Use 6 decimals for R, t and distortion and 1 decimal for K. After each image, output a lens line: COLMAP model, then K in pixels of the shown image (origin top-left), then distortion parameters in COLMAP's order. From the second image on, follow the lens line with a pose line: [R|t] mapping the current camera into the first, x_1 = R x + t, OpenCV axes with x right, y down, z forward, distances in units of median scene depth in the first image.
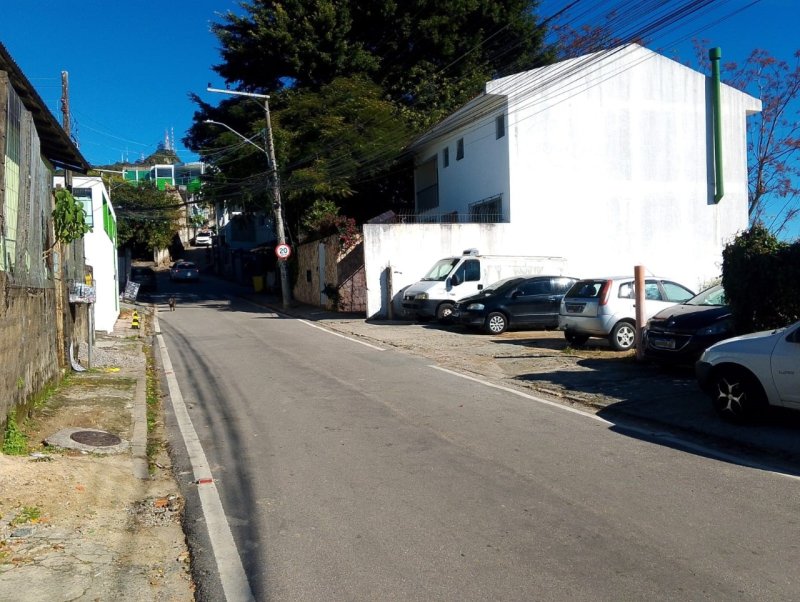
lens RADIAL K [[641.5, 0, 407.3], [0, 641.5, 299.3], [0, 0, 1]] dist [0.137567, -0.274394]
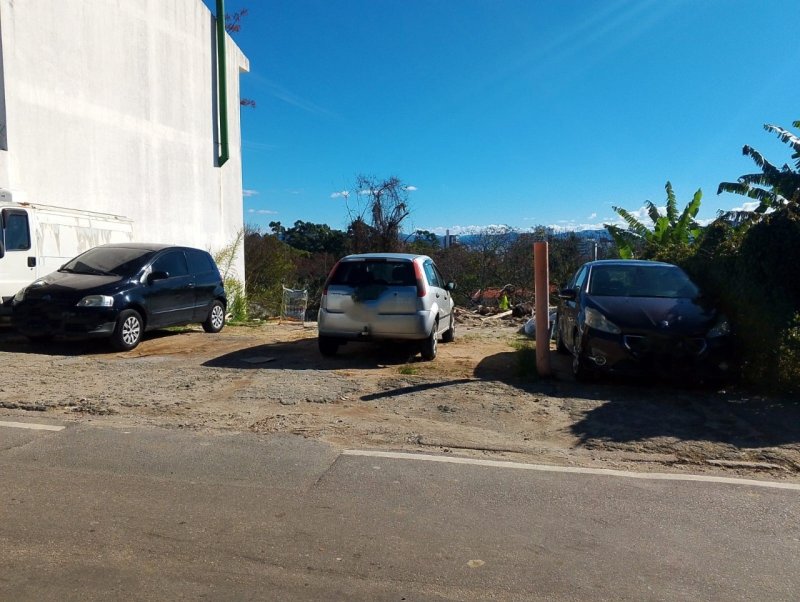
lens RADIAL K [[641.5, 0, 407.3], [0, 641.5, 299.3], [0, 0, 1]] dist [0.137567, -0.274394]
pose [[0.513622, -0.035772, 0.857270, -0.176319], [-0.001992, 0.999078, 0.042883, -0.010622], [-0.858014, -0.023733, 0.513077, 0.407151]]
